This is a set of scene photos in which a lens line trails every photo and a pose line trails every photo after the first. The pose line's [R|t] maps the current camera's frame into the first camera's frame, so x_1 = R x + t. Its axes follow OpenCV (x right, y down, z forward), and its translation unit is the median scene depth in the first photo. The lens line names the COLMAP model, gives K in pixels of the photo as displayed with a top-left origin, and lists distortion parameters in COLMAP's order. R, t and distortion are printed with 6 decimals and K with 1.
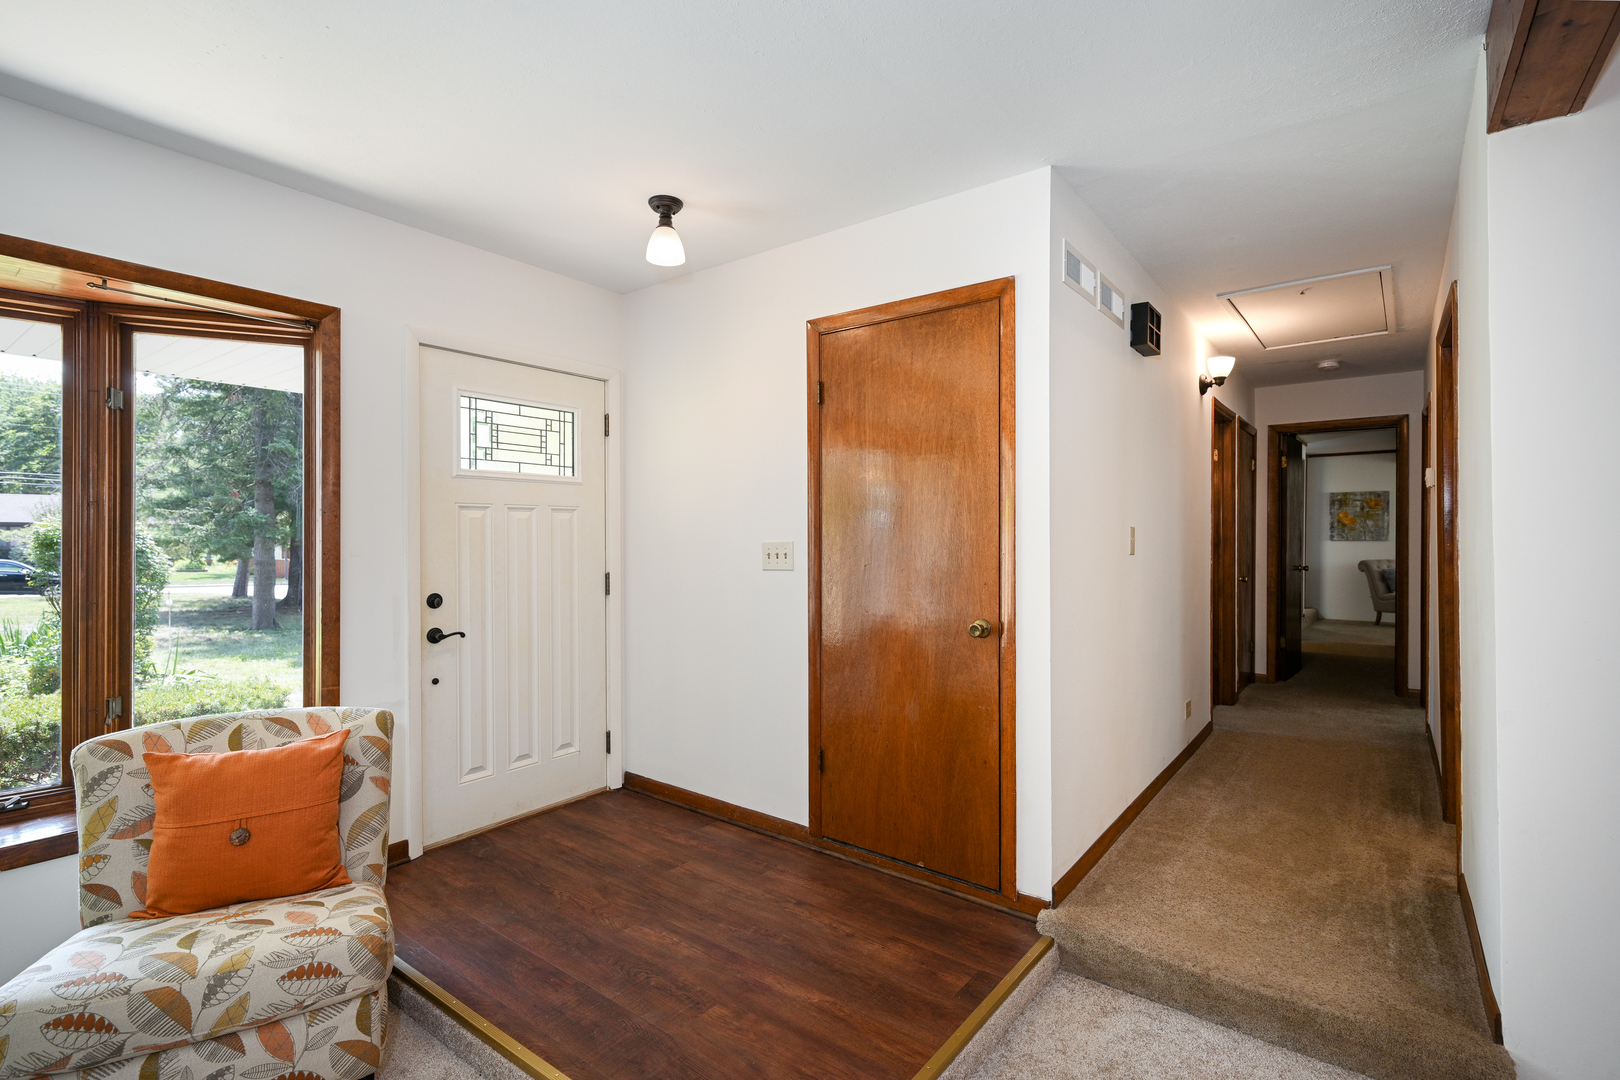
lens RADIAL K [[743.1, 0, 810.0], [0, 743.1, 540.0], [0, 0, 1]] dist [0.002657, 0.000254]
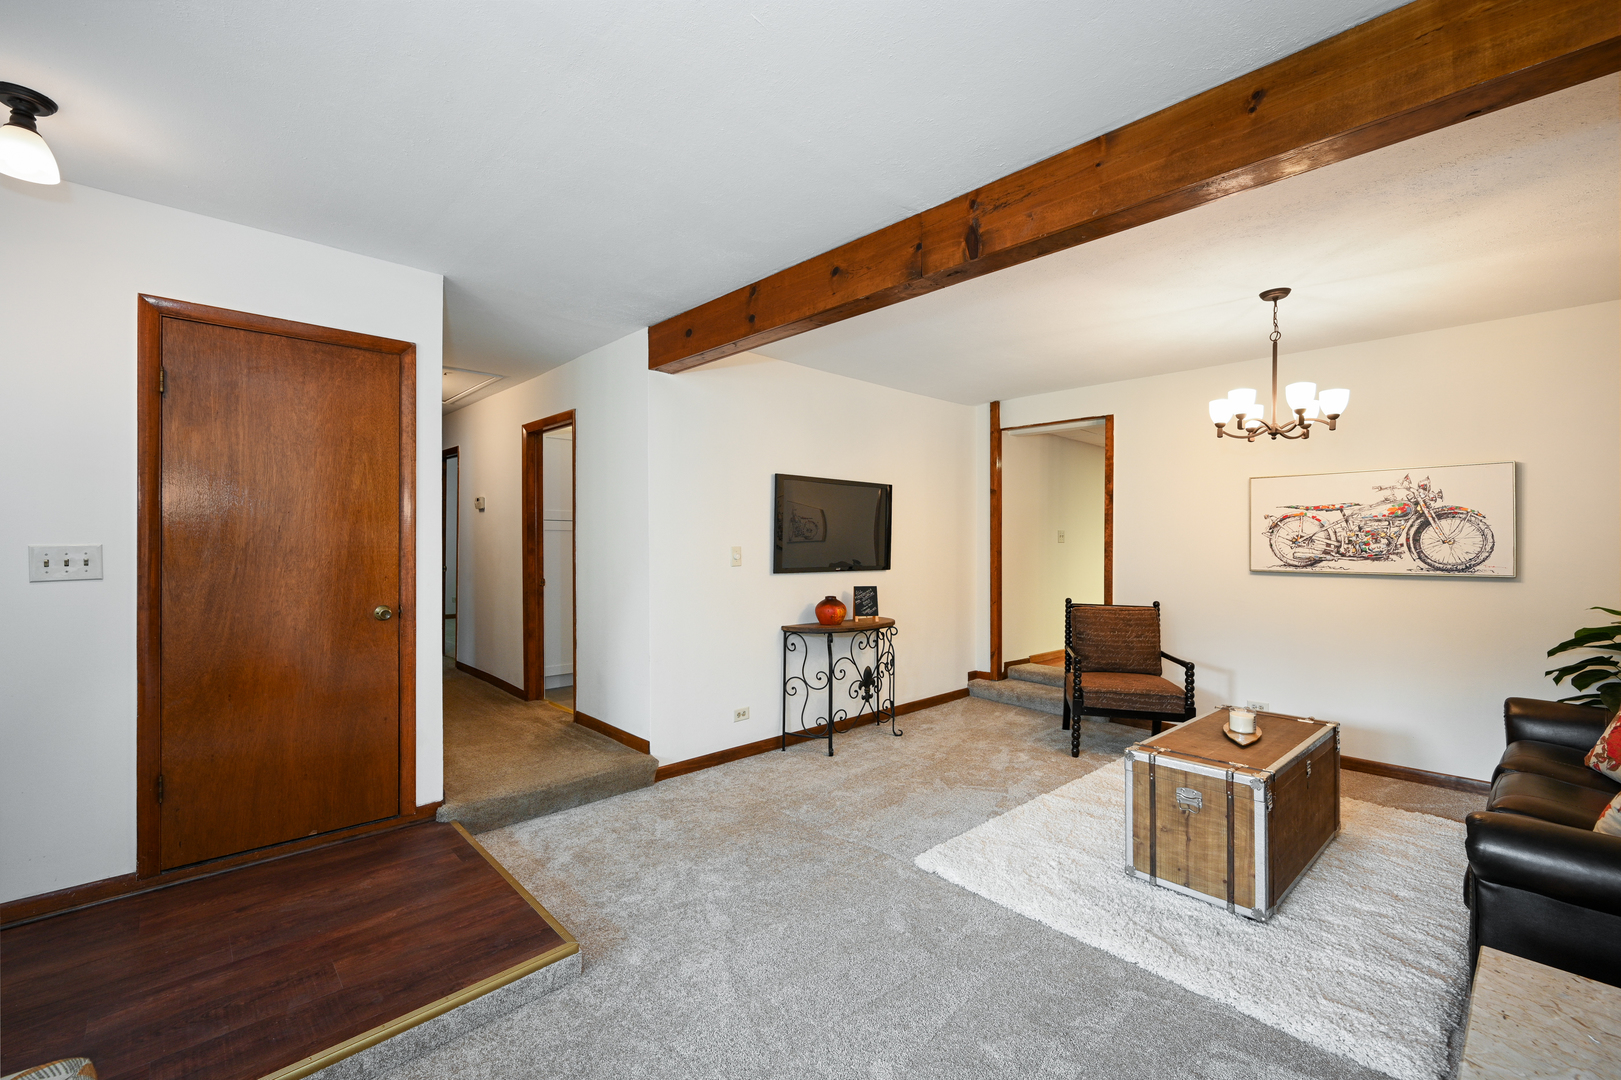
lens RADIAL K [[676.3, 0, 810.5], [0, 676.3, 540.0], [0, 0, 1]] dist [0.000119, -0.000077]
pose [[0.159258, -0.001026, 0.987237, -0.776602], [0.000923, 0.999999, 0.000890, -0.004419], [-0.987237, 0.000770, 0.159258, 0.105975]]
